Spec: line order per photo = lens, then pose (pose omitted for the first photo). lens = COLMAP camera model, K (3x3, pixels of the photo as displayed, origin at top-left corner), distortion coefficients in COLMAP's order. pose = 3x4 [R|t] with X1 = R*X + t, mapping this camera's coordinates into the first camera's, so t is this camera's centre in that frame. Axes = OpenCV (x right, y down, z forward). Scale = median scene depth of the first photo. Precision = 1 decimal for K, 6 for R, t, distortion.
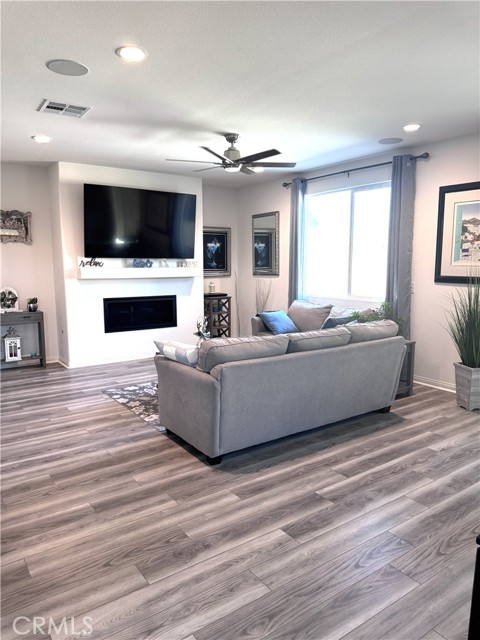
lens RADIAL K [[454.0, 0, 241.4], [0, 454.0, 322.8], [0, 0, 1]] dist [0.030670, -0.027469]
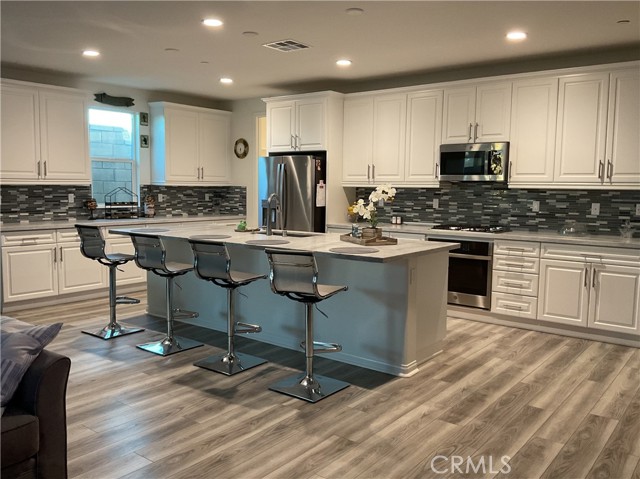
lens RADIAL K [[562.1, 0, 316.9], [0, 562.1, 235.8], [0, 0, 1]] dist [0.036800, -0.069682]
pose [[-0.957541, 0.020003, -0.287603, -0.232426], [-0.049329, 0.971511, 0.231804, -0.189008], [0.284046, 0.236149, -0.929275, 1.373910]]
